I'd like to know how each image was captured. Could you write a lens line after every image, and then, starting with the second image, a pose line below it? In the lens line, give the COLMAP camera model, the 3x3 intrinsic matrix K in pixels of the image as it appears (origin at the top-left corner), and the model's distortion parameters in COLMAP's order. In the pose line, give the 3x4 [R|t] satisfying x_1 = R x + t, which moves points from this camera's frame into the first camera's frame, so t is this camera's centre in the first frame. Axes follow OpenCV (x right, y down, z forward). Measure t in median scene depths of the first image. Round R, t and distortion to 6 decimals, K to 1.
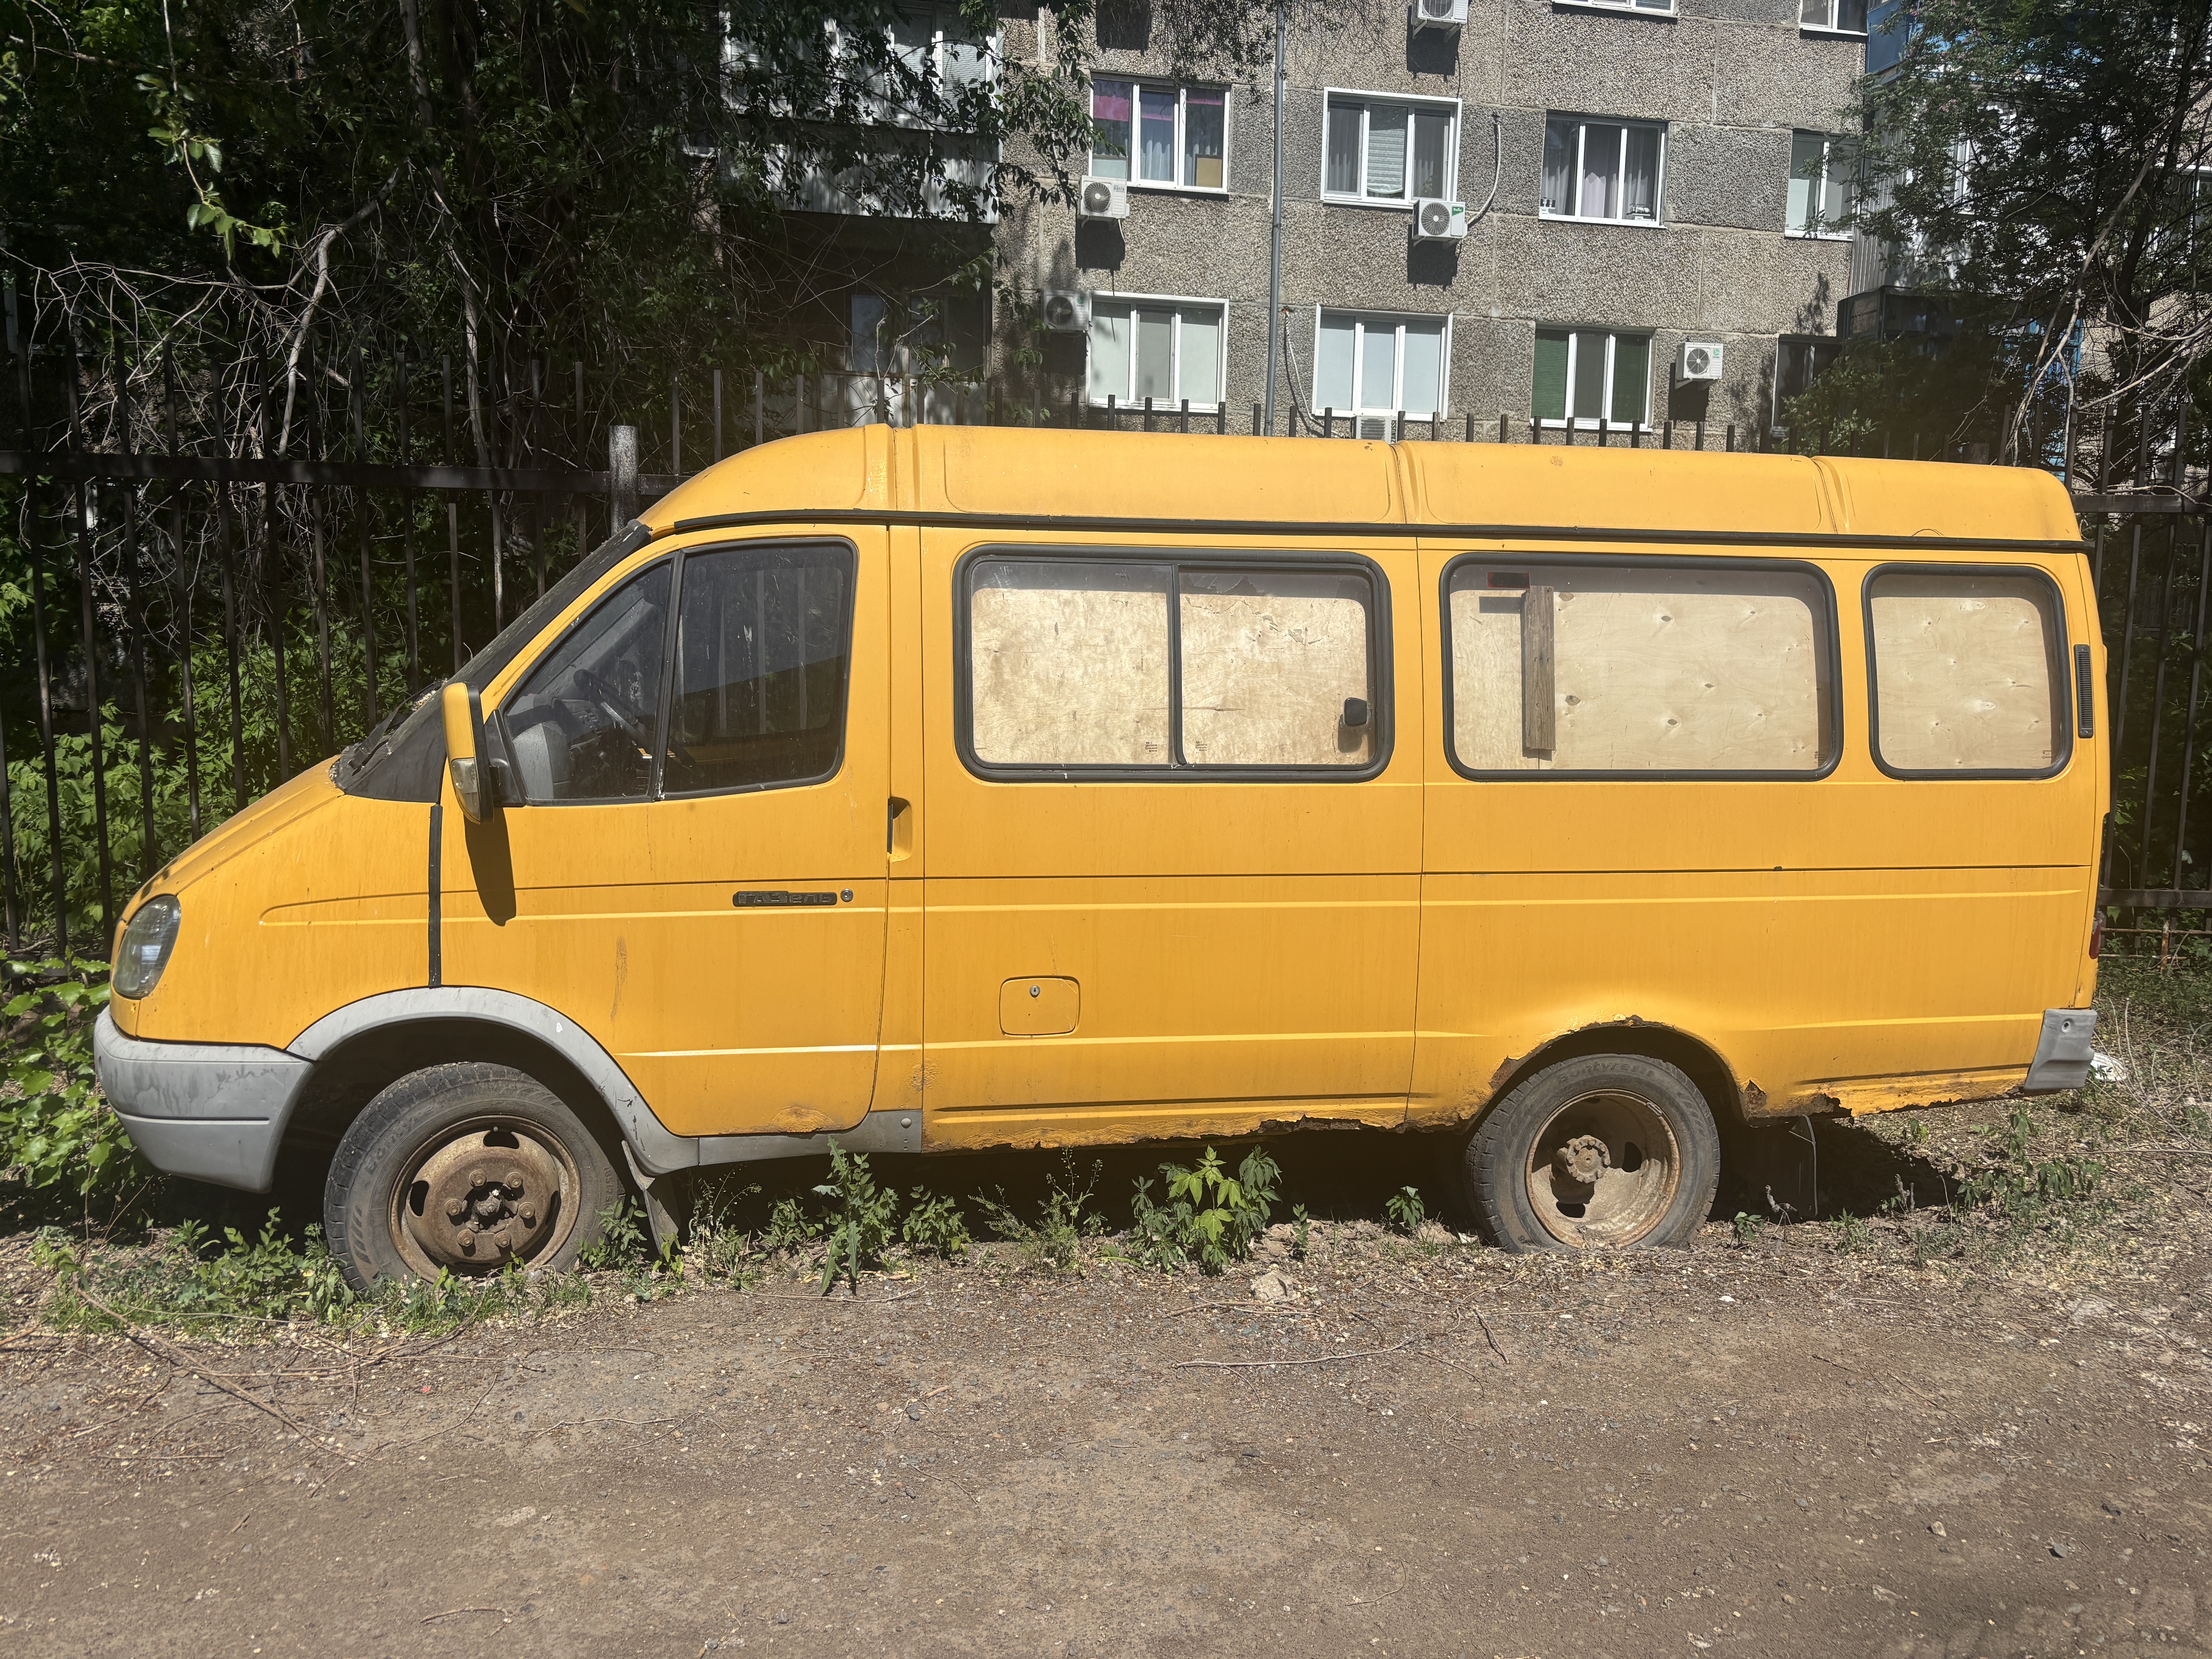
lens RADIAL K [[1631.1, 0, 1106.0], [0, 1631.1, 829.5], [0, 0, 1]] dist [0.069515, -0.083406]
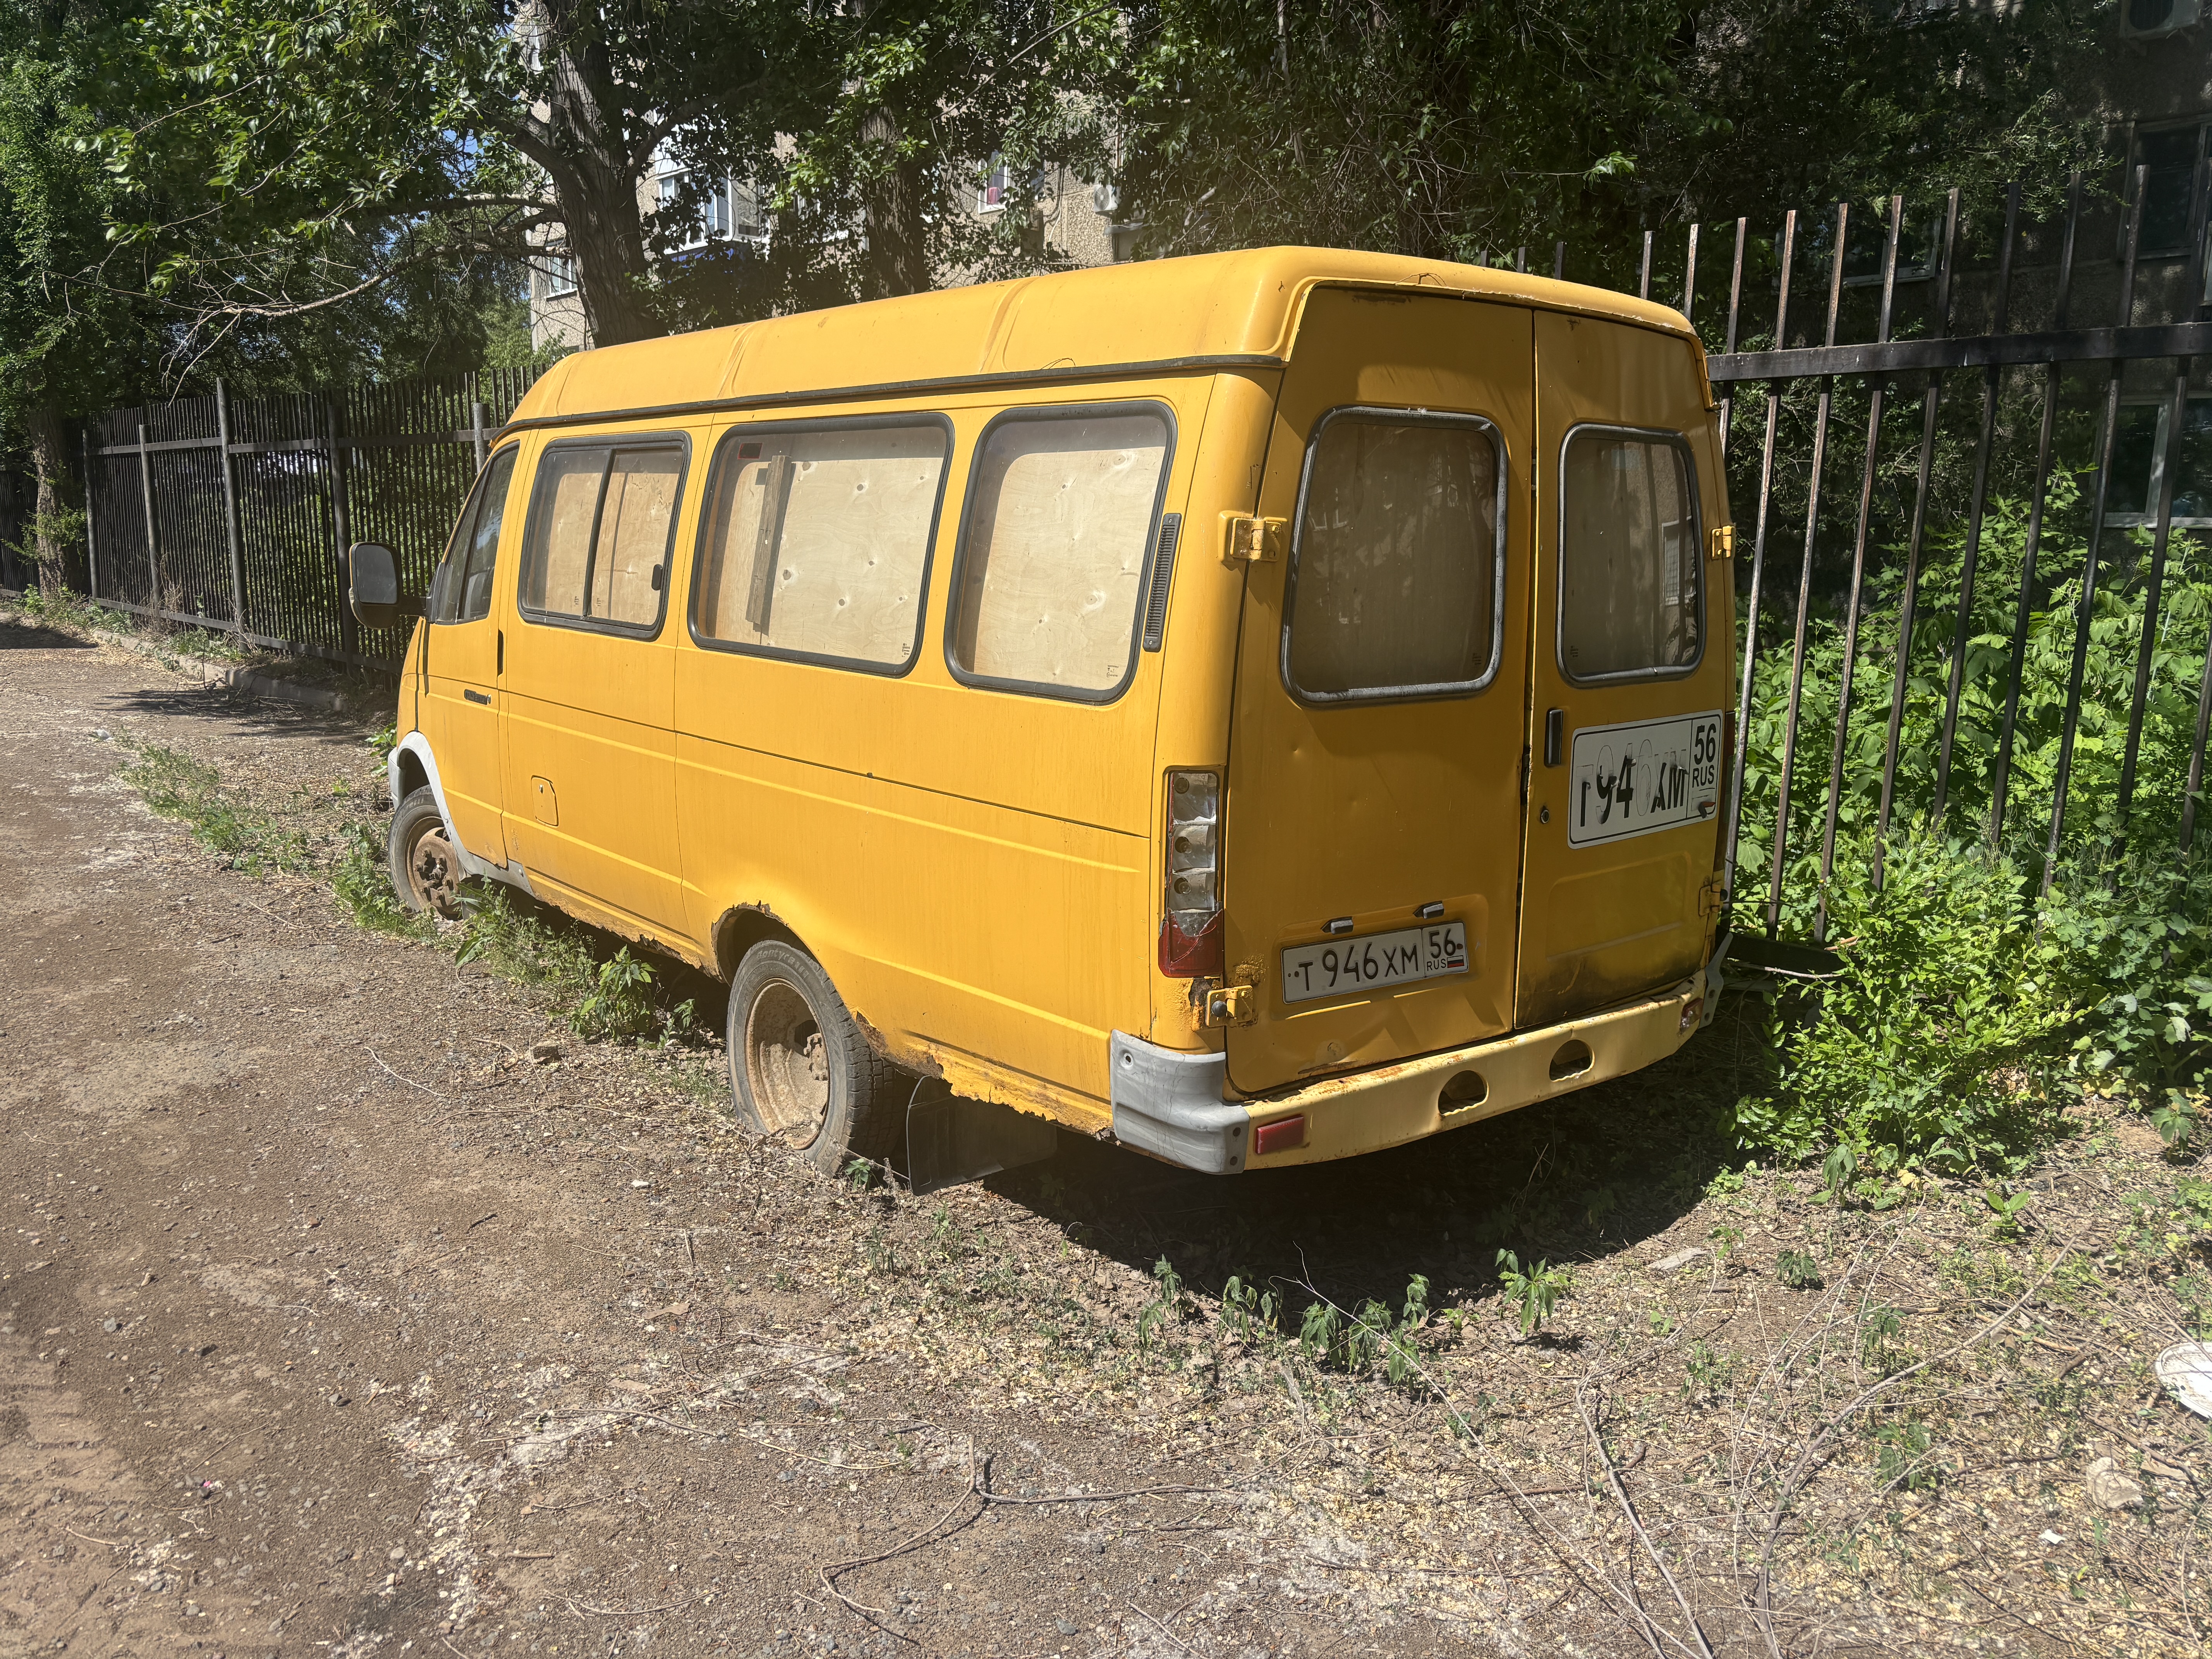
lens RADIAL K [[1631.1, 0, 1106.0], [0, 1631.1, 829.5], [0, 0, 1]] dist [0.069515, -0.083406]
pose [[0.505636, 0.148012, -0.849955, 1.228298], [-0.111544, 0.988121, 0.105715, -0.053932], [0.855506, 0.041354, 0.516140, 0.672037]]
